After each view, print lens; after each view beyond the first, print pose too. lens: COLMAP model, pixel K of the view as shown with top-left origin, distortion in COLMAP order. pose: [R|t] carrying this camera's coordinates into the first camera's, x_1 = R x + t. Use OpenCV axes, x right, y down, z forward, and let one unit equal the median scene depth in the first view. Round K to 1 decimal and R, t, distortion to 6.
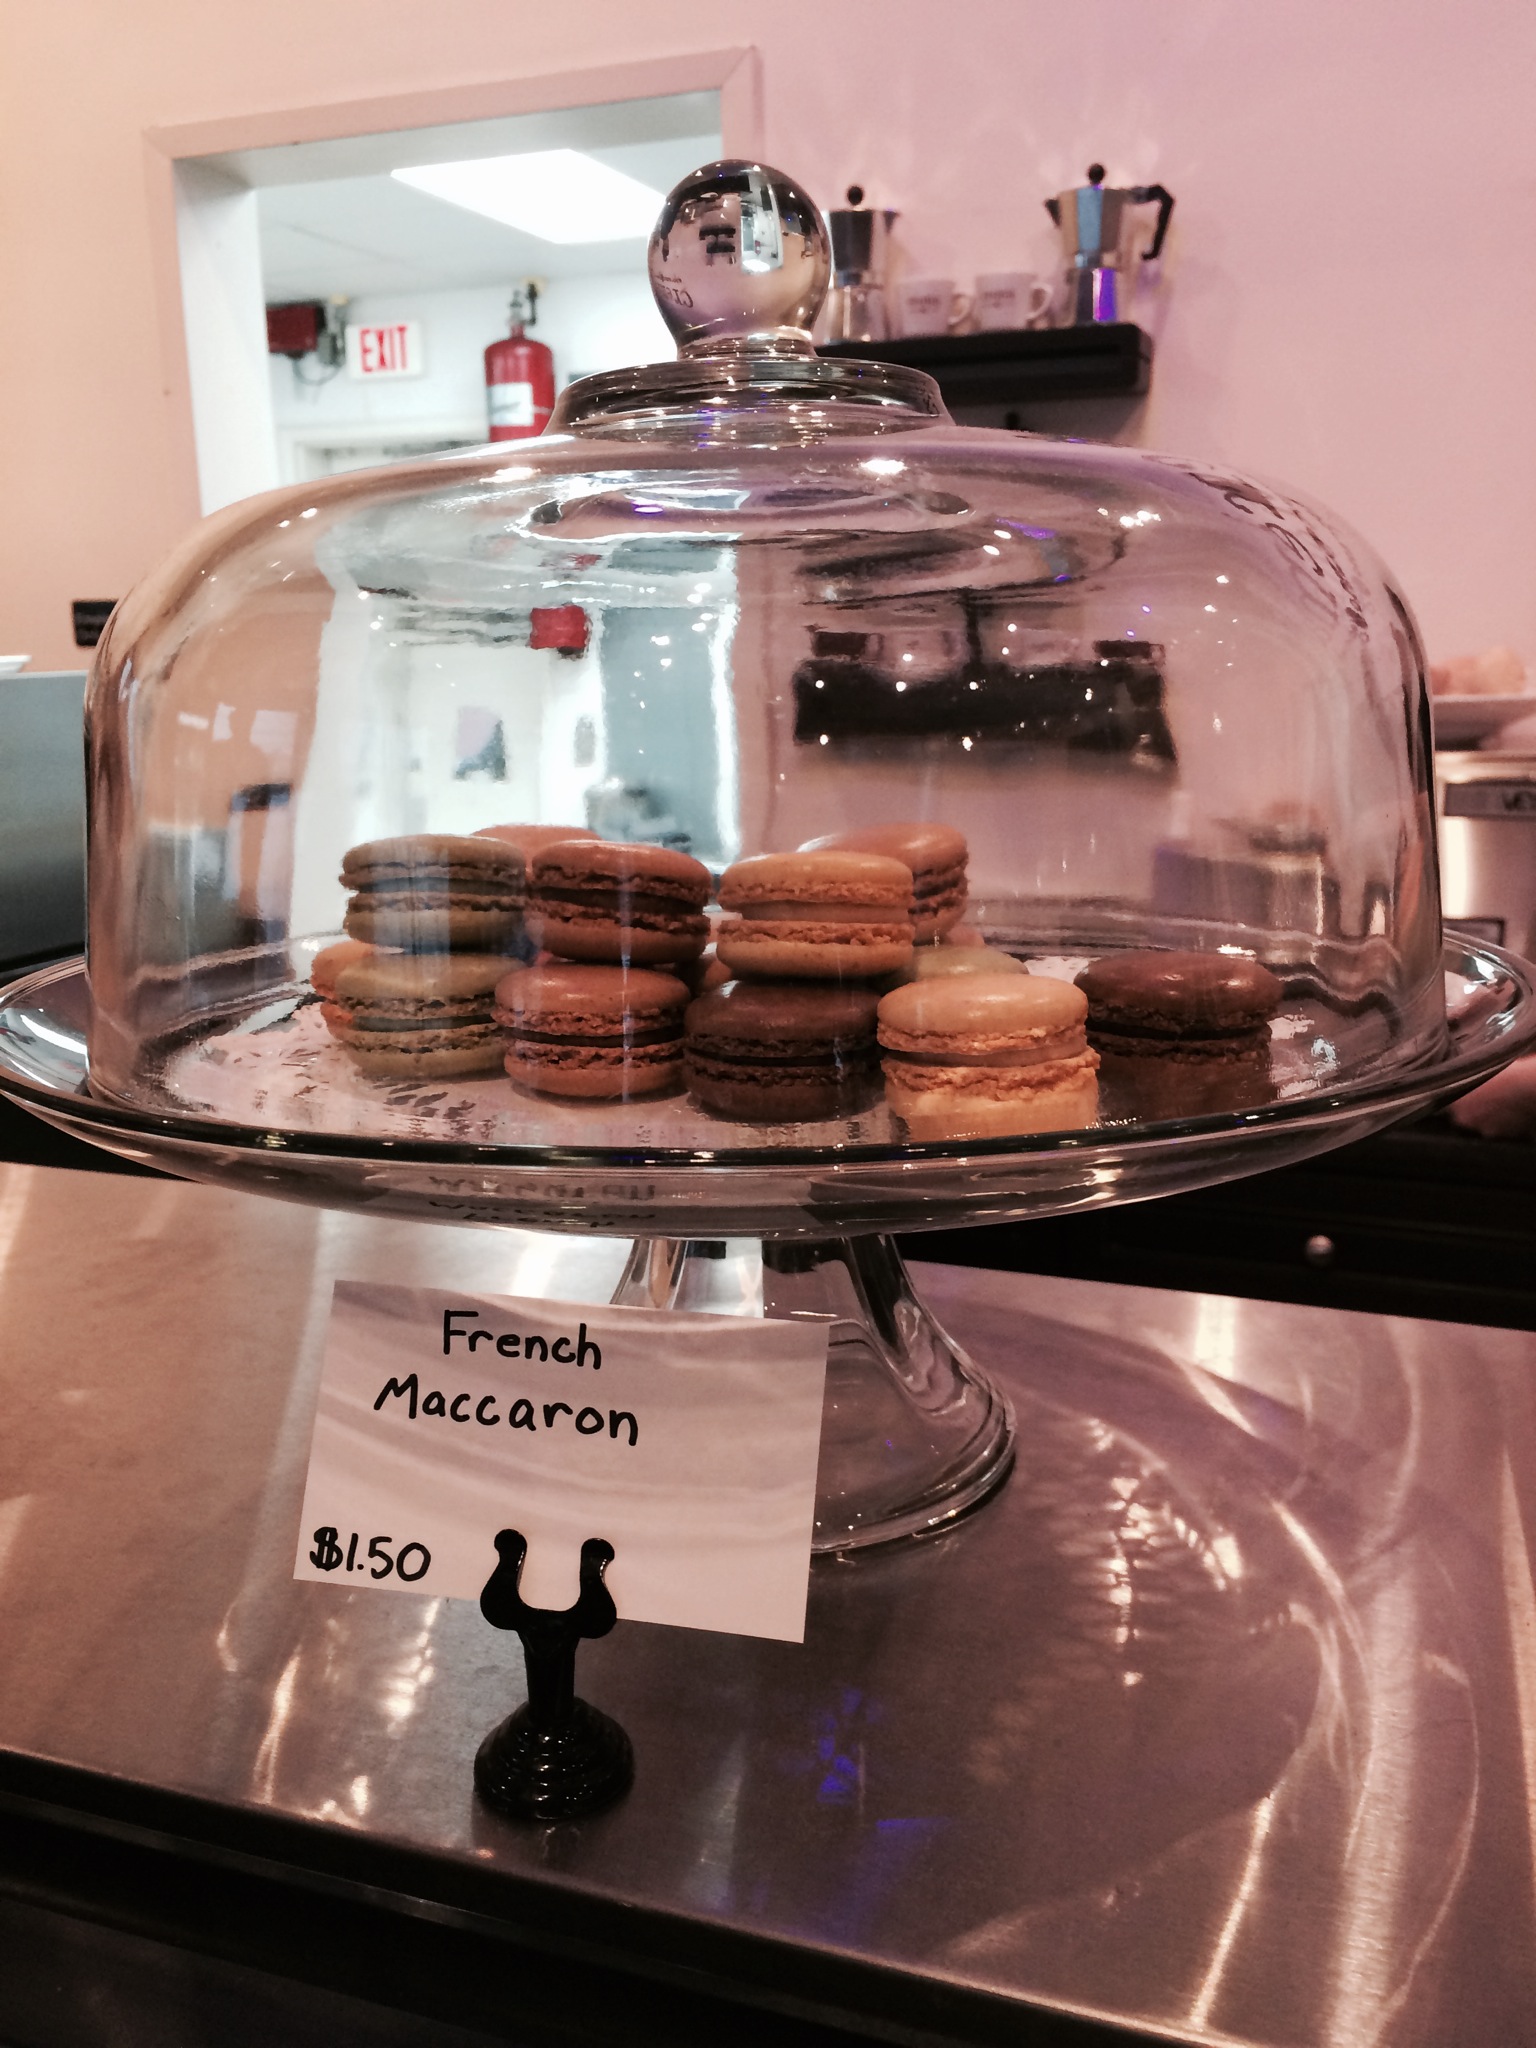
lens RADIAL K [[1797.2, 0, 768.9], [0, 1797.2, 1024.1], [0, 0, 1]] dist [-0.008970, -0.002531]
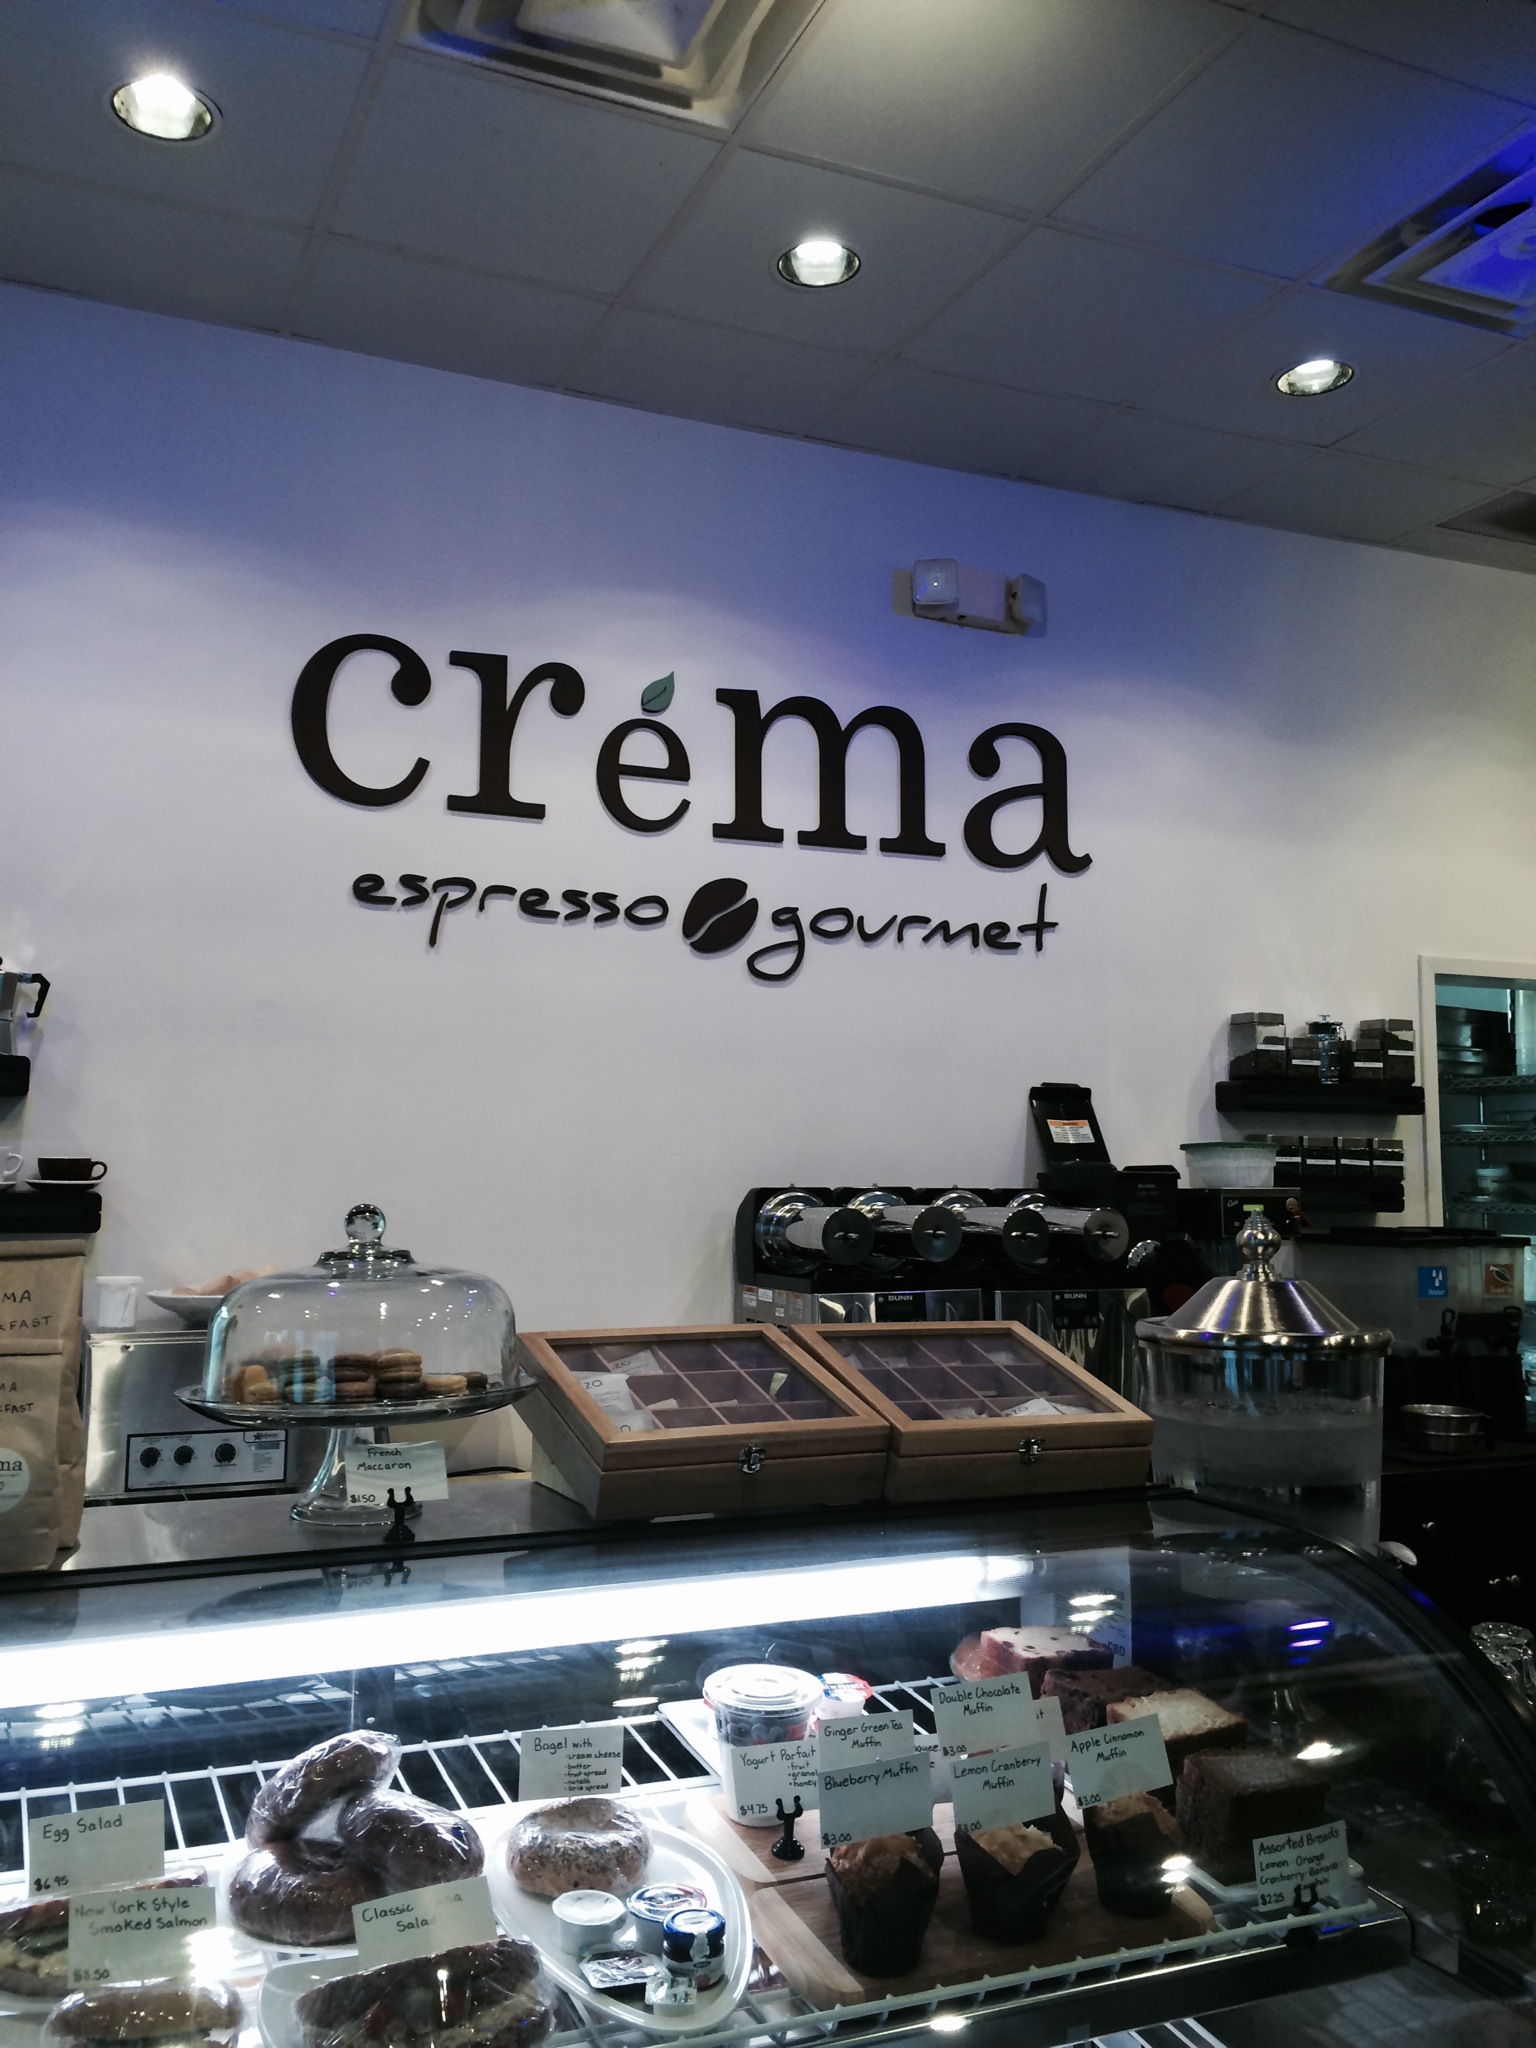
lens RADIAL K [[1797.2, 0, 767.0], [0, 1797.2, 1022.4], [0, 0, 1]] dist [-0.008970, -0.002531]
pose [[0.714534, 0.083325, 0.694621, -2.975543], [0.138134, 0.956532, -0.256837, 0.466170], [-0.685829, 0.279469, 0.671964, -3.454709]]
